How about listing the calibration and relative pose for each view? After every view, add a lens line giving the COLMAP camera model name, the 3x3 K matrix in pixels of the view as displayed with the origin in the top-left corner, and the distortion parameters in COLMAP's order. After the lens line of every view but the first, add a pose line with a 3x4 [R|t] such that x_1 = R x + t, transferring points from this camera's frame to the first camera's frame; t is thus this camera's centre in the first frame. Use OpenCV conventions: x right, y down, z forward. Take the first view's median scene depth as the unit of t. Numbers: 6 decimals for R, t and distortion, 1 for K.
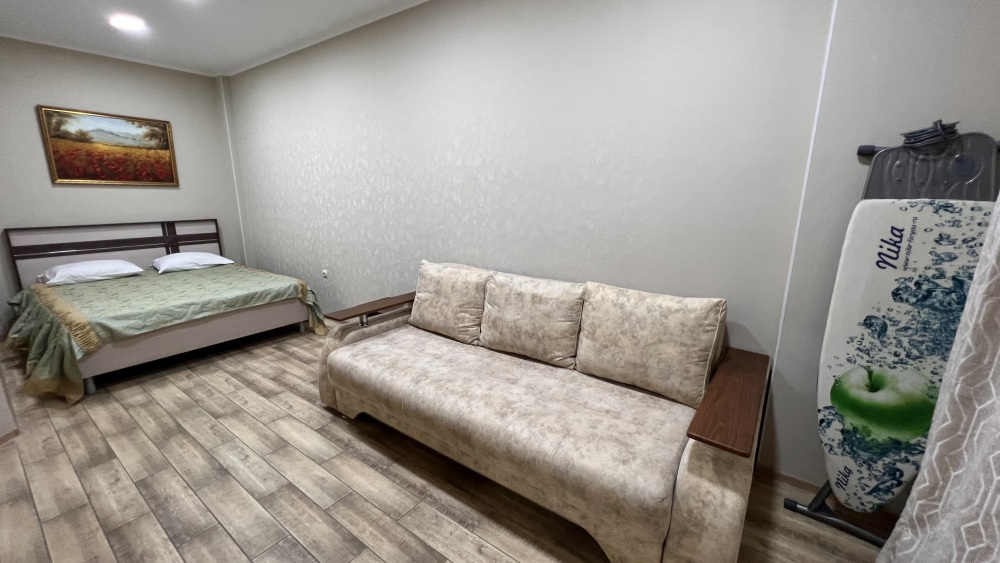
lens RADIAL K [[401.0, 0, 497.8], [0, 401.0, 280.9], [0, 0, 1]] dist [0.000964, 0.000517]
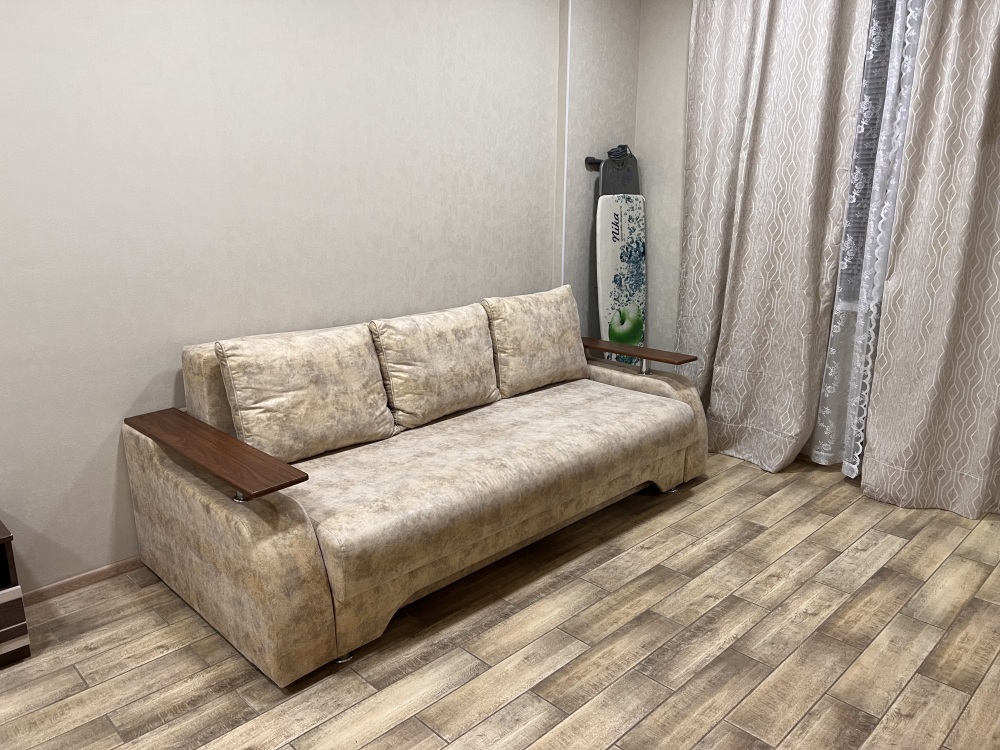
lens RADIAL K [[748.2, 0, 492.9], [0, 748.2, 372.8], [0, 0, 1]] dist [0.113886, -0.133681]
pose [[0.158434, -0.249884, 0.955226, -1.594061], [0.218688, 0.952298, 0.212846, -0.217951], [-0.962847, 0.175174, 0.205523, 0.784448]]
